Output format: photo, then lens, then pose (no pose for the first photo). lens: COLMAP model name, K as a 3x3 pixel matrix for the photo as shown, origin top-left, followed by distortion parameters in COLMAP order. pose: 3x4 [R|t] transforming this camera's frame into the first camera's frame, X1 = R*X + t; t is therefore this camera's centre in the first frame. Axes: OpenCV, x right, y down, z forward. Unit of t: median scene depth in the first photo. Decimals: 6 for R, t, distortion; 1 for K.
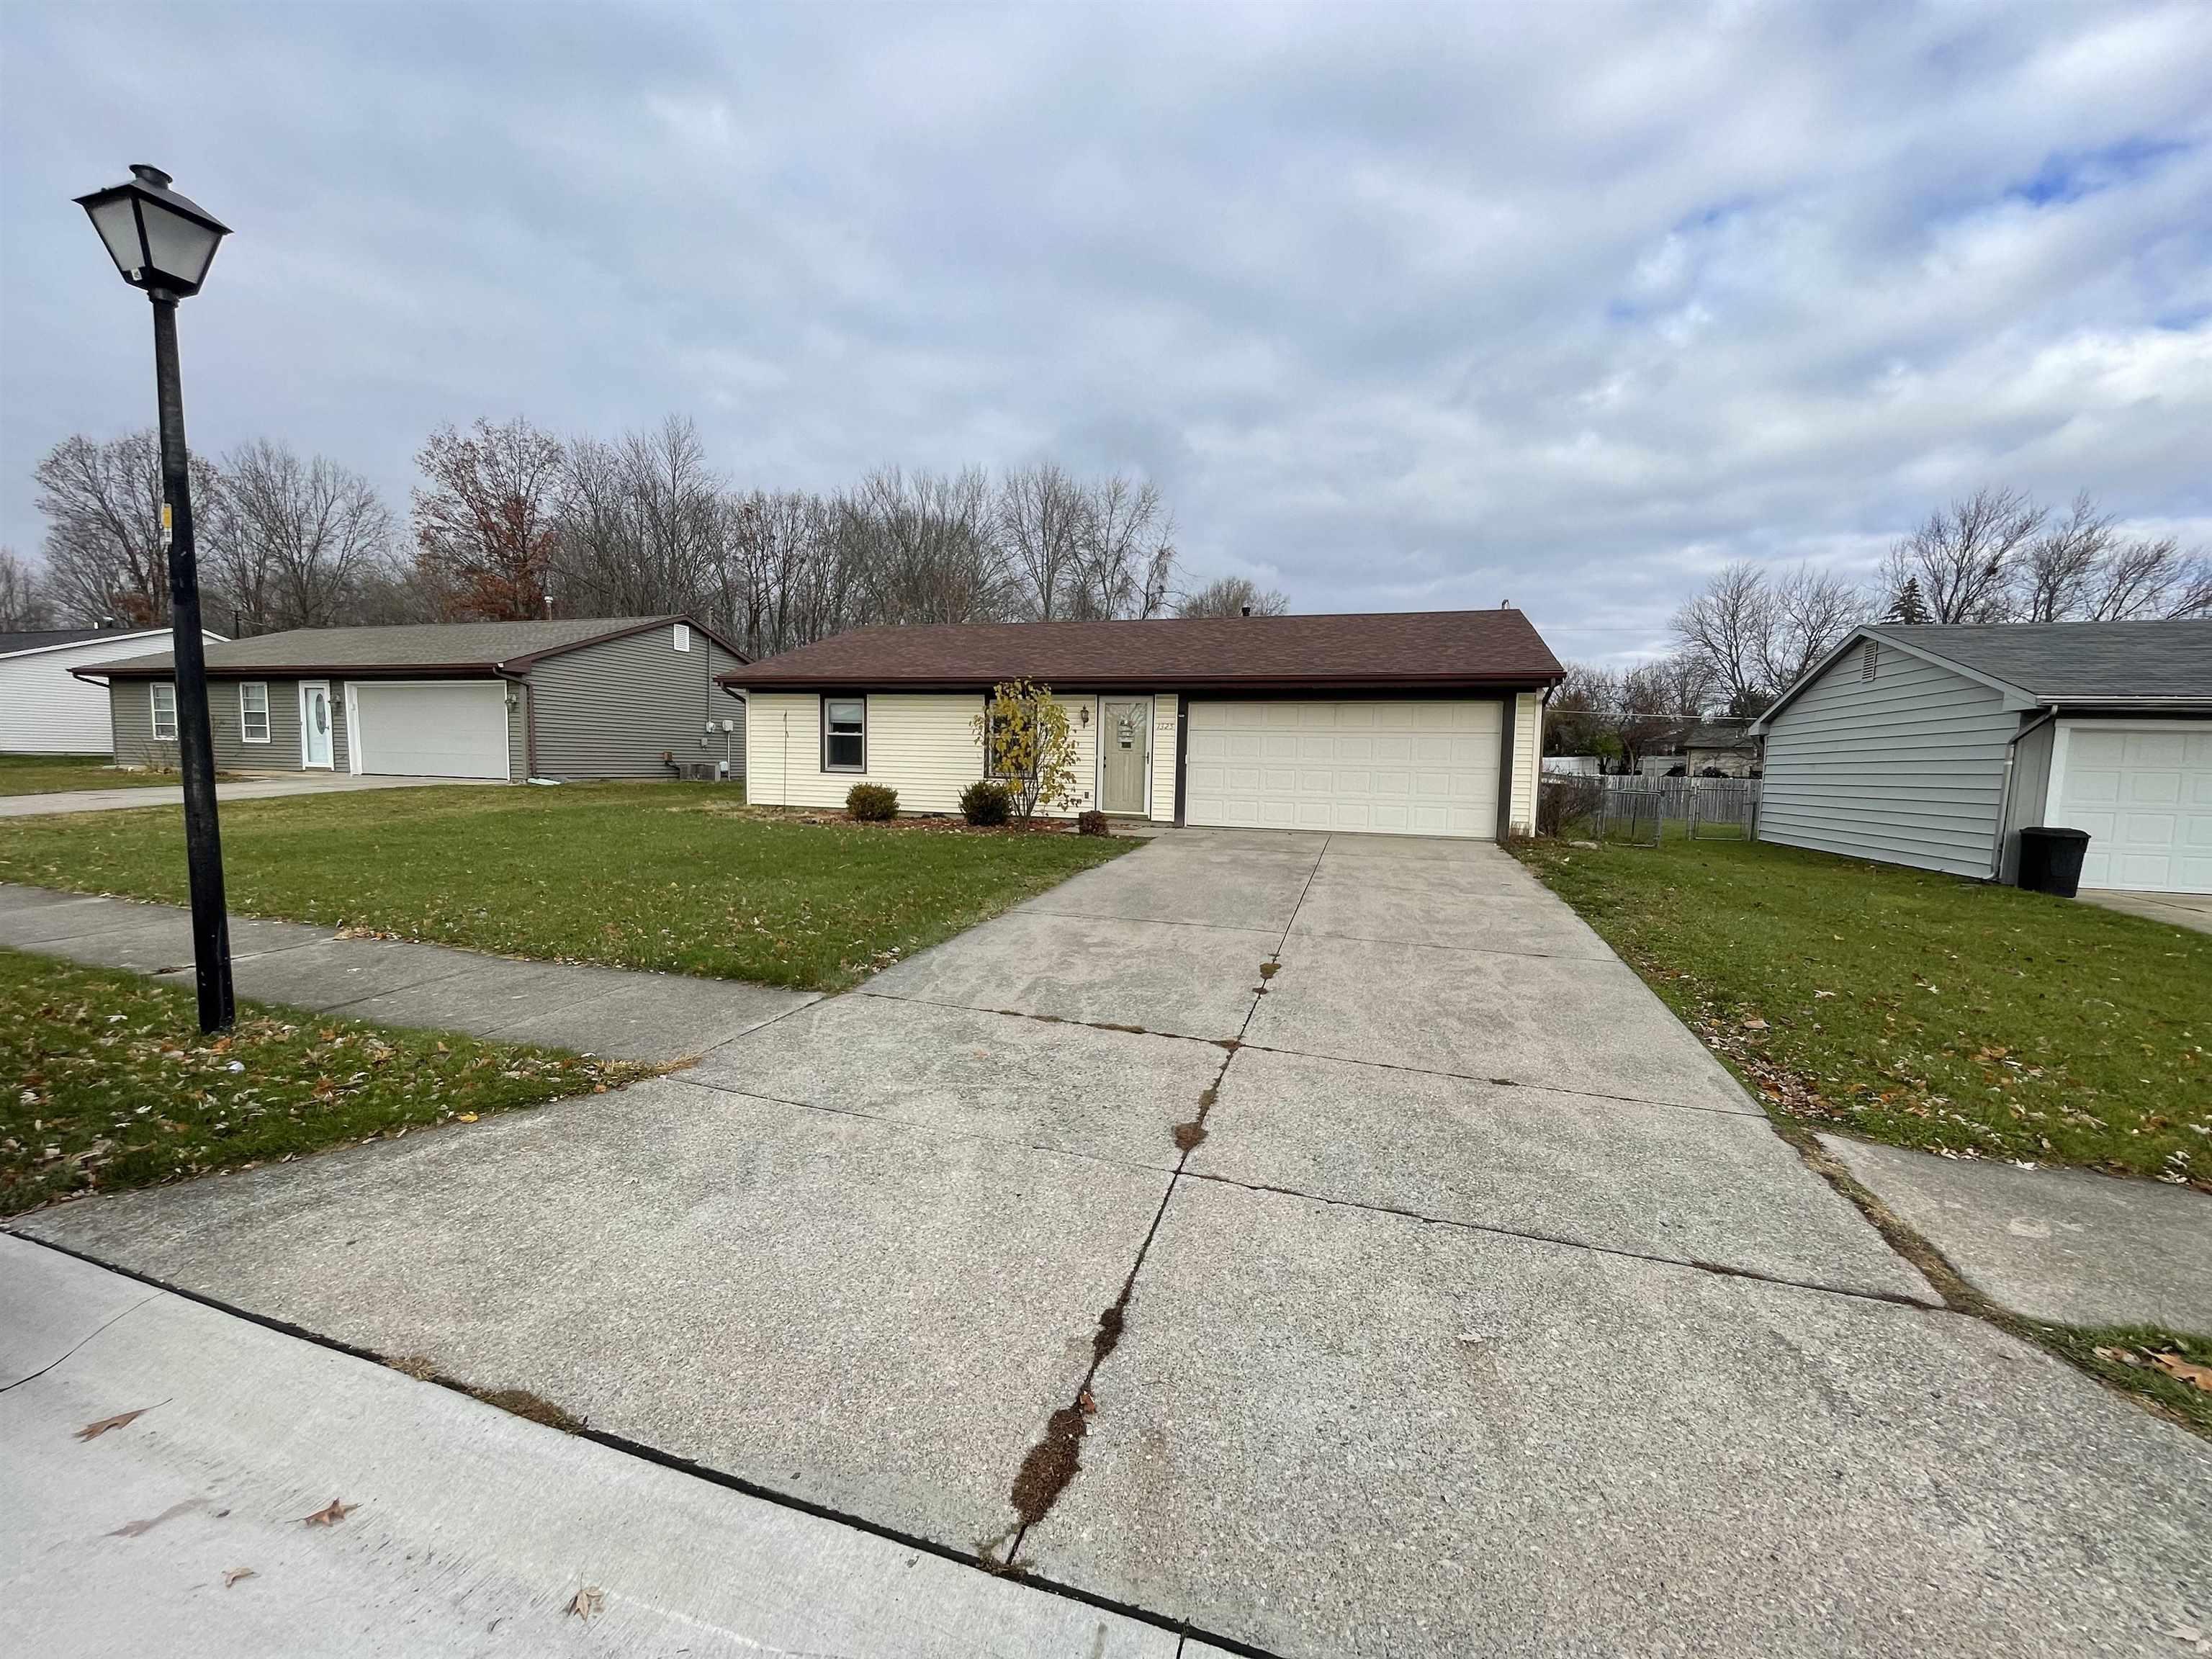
lens RADIAL K [[884.8, 0, 1108.0], [0, 884.8, 823.4], [0, 0, 1]] dist [-0.003186, 0.000057]
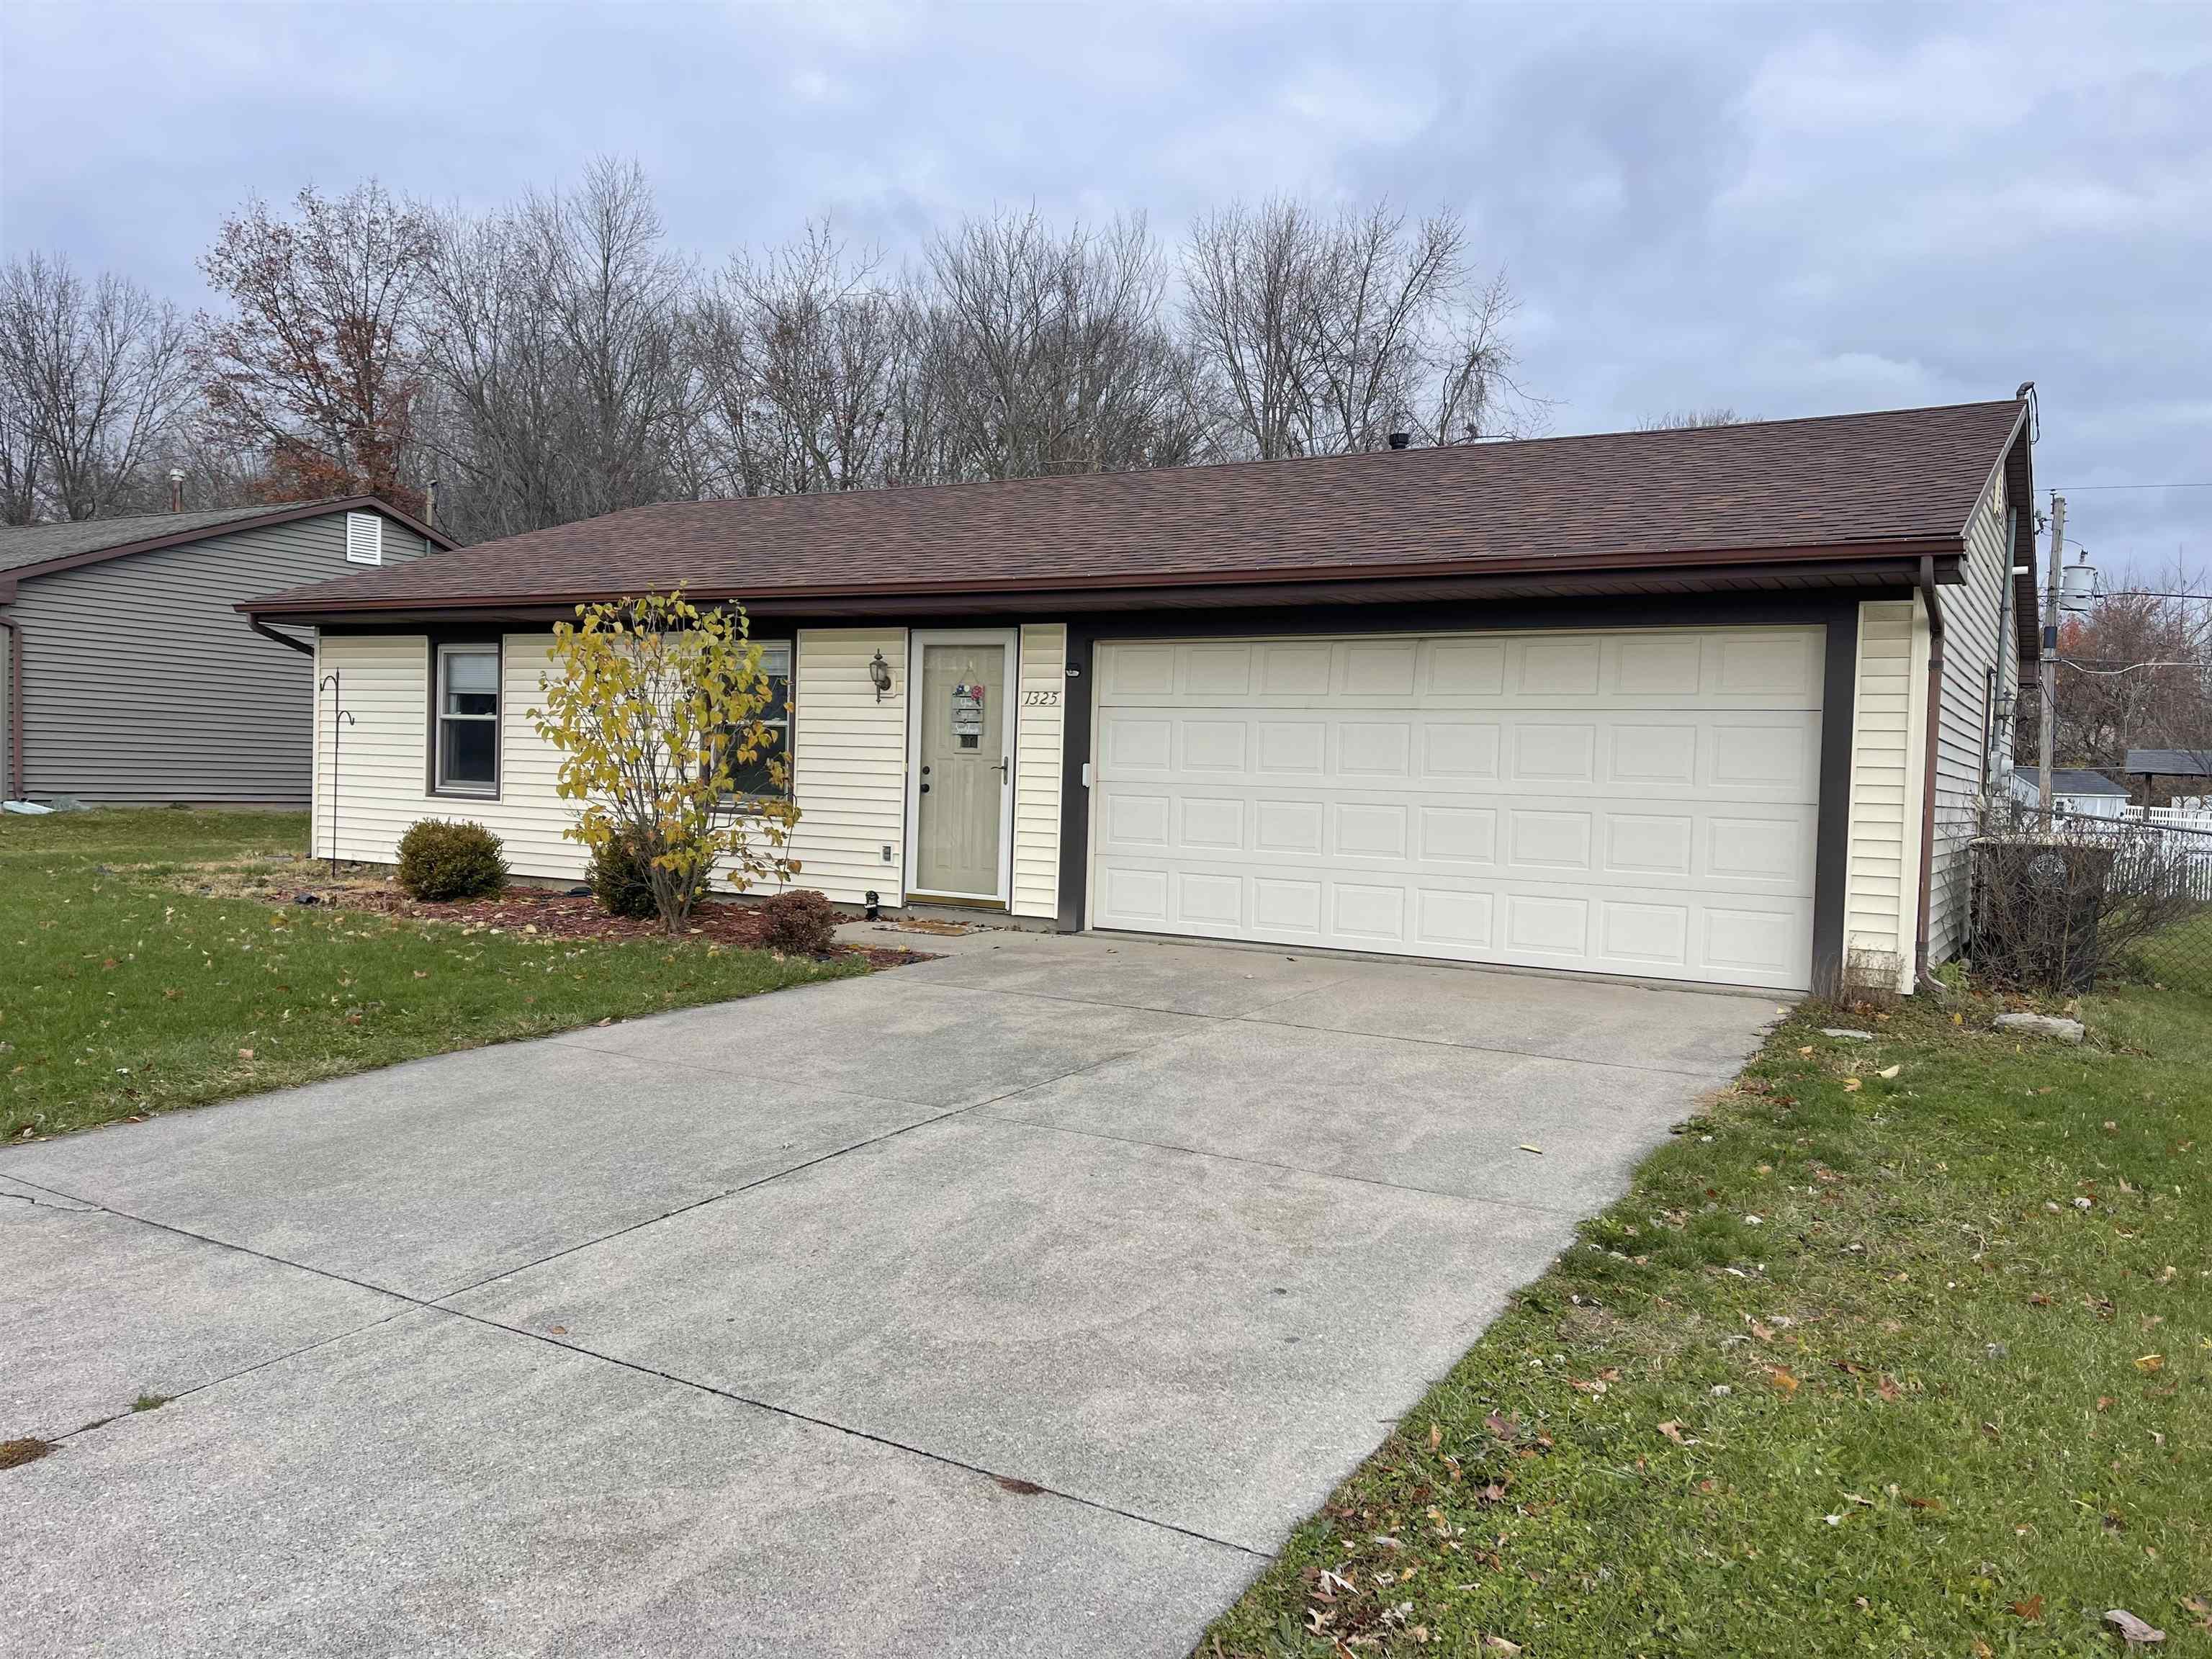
lens RADIAL K [[1663.9, 0, 1098.5], [0, 1663.9, 837.2], [0, 0, 1]] dist [0.025015, -0.024241]
pose [[0.972673, 0.016551, -0.231590, 0.246277], [-0.024856, 0.999146, -0.032992, -0.013882], [0.230847, 0.037847, 0.972254, 0.195802]]
